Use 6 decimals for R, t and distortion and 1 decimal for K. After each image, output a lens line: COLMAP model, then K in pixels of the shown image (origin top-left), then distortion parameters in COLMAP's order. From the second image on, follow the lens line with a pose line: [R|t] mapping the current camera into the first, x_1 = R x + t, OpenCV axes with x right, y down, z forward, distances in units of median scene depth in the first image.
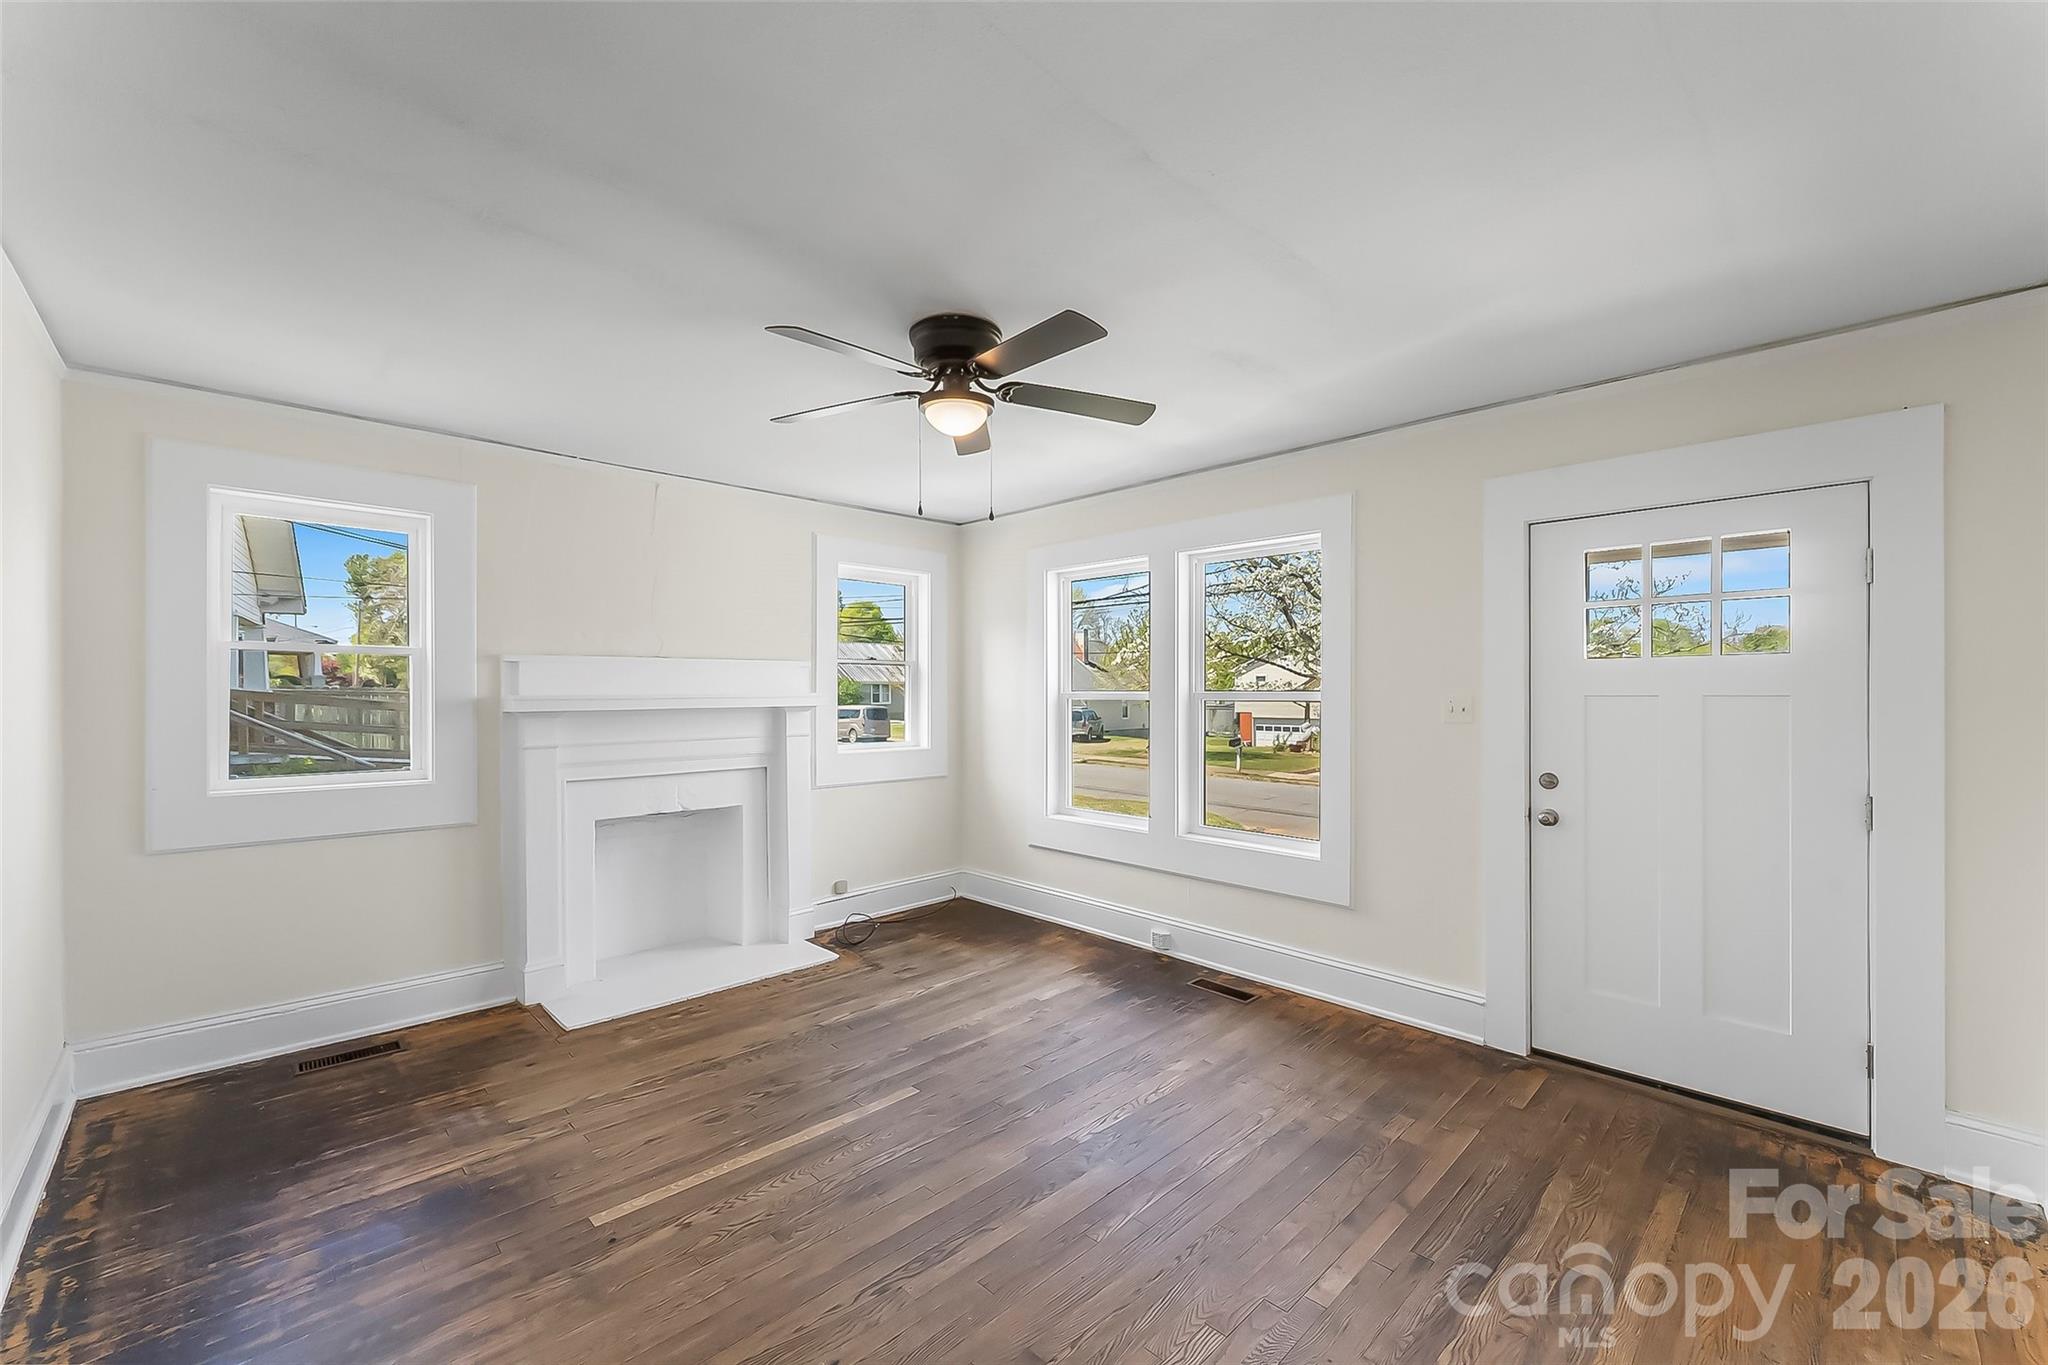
lens RADIAL K [[820.9, 0, 1015.0], [0, 820.9, 691.5], [0, 0, 1]] dist [-0.001213, -0.000185]
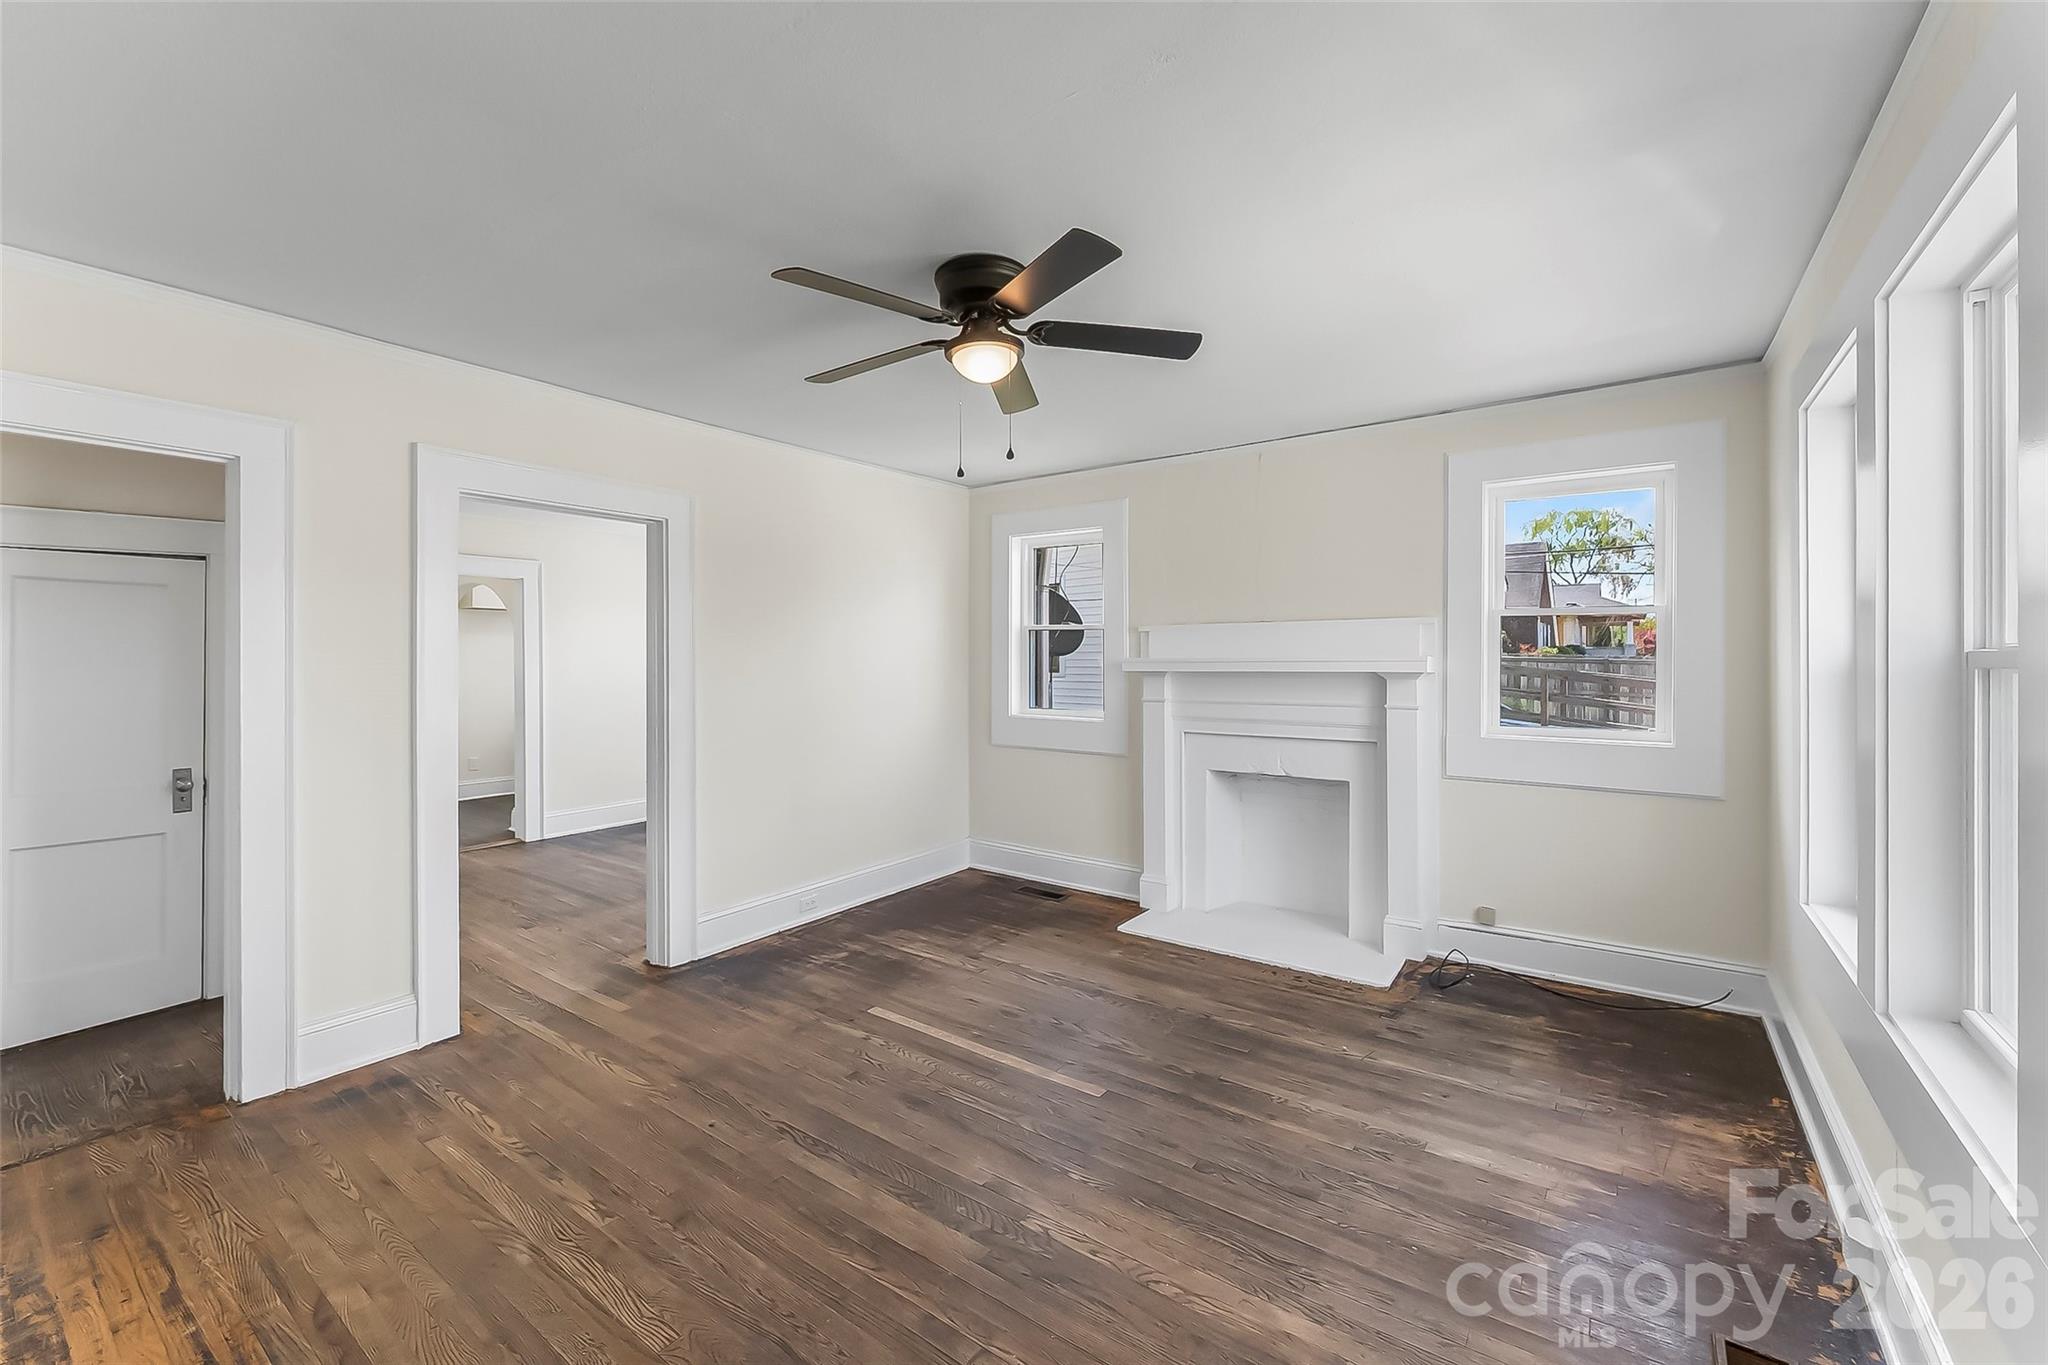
lens RADIAL K [[820.9, 0, 1015.0], [0, 820.9, 691.5], [0, 0, 1]] dist [-0.001213, -0.000185]
pose [[0.167322, 0.043770, -0.984930, 0.580964], [0.005258, 0.998960, 0.045287, -0.002258], [0.985888, -0.012756, 0.166918, 0.595542]]
